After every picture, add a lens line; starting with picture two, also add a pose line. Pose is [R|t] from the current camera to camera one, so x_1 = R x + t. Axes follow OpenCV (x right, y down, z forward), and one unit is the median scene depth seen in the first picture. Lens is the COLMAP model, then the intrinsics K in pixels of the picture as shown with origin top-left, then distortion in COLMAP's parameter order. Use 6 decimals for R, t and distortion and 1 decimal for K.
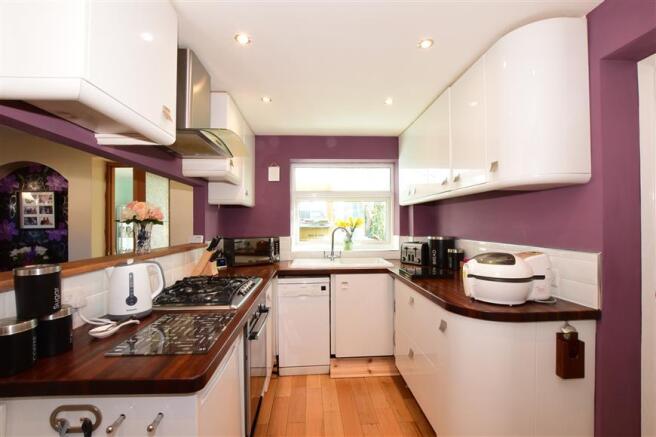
lens RADIAL K [[298.7, 0, 328.0], [0, 298.7, 218.5], [0, 0, 1]] dist [-0.003545, -0.000773]
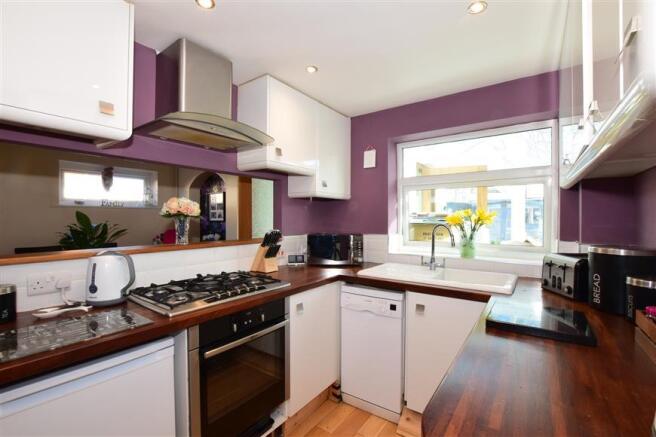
lens RADIAL K [[298.7, 0, 328.0], [0, 298.7, 218.5], [0, 0, 1]] dist [-0.003545, -0.000773]
pose [[0.772080, 0.007623, -0.635480, 0.270027], [0.005345, 0.999815, 0.018487, 0.001141], [0.635503, -0.017670, 0.771896, 0.279440]]
